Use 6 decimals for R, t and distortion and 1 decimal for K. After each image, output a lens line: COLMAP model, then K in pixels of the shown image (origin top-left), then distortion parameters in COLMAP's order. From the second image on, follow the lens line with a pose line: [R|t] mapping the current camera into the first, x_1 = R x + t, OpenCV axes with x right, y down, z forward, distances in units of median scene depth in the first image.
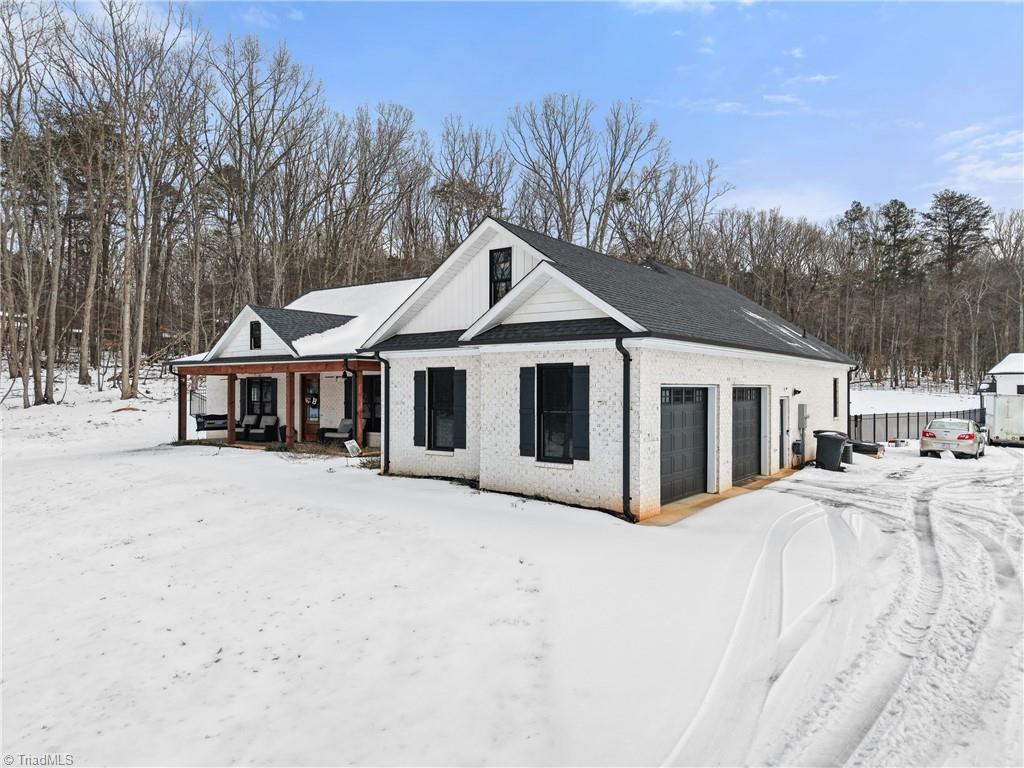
lens RADIAL K [[676.8, 0, 518.5], [0, 676.8, 382.5], [0, 0, 1]] dist [0.101122, -0.185873]
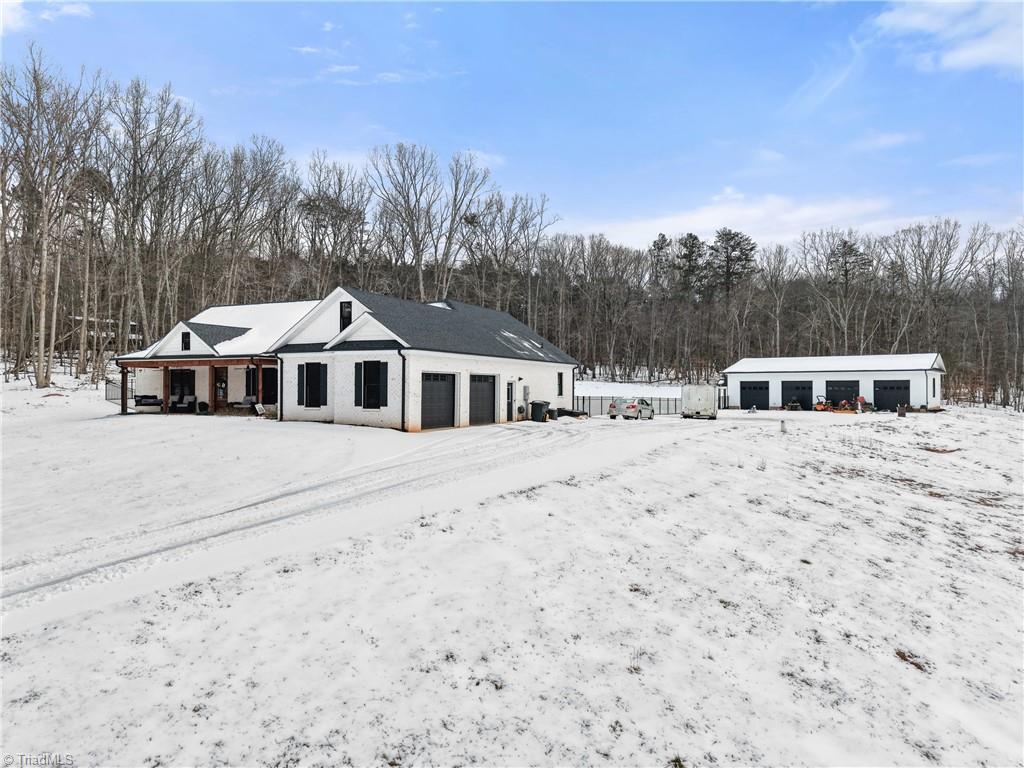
lens RADIAL K [[676.8, 0, 518.5], [0, 676.8, 382.5], [0, 0, 1]] dist [0.101122, -0.185873]
pose [[0.981982, 0.003562, 0.188940, 0.064271], [-0.003382, 0.999993, -0.001273, 0.024916], [-0.188943, 0.000611, 0.981988, -0.714573]]
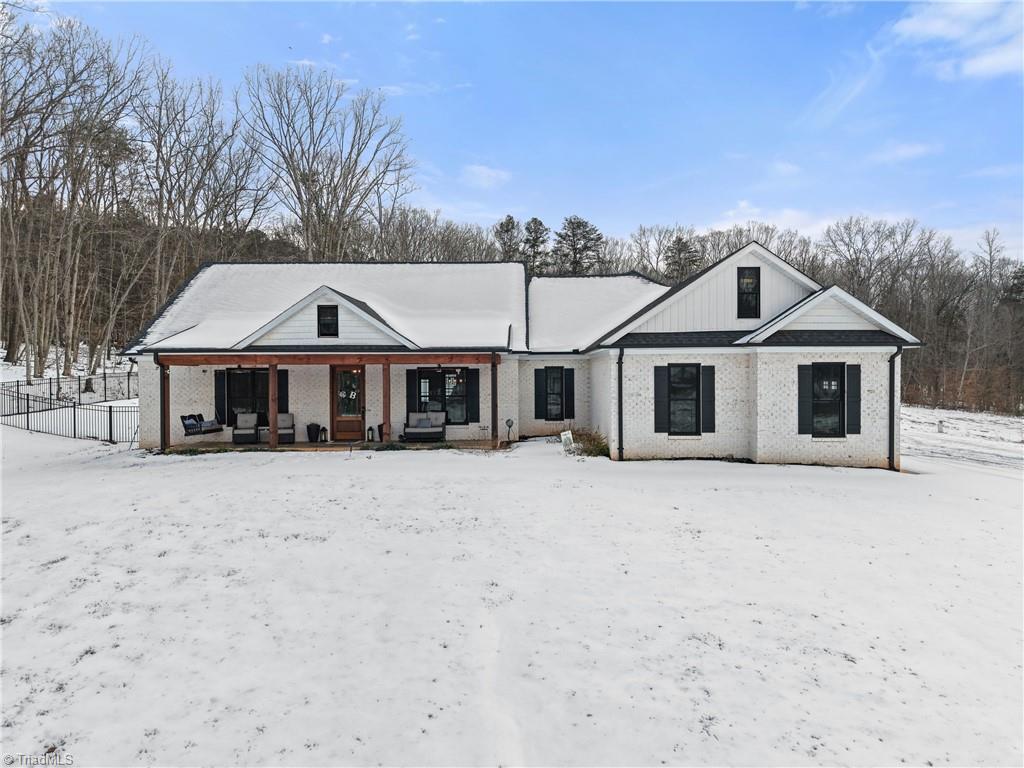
lens RADIAL K [[676.8, 0, 518.5], [0, 676.8, 382.5], [0, 0, 1]] dist [0.101122, -0.185873]
pose [[0.816341, -0.010782, 0.577470, -0.765127], [-0.001149, 0.999793, 0.020292, -0.009685], [-0.577569, -0.017229, 0.816160, 0.163265]]
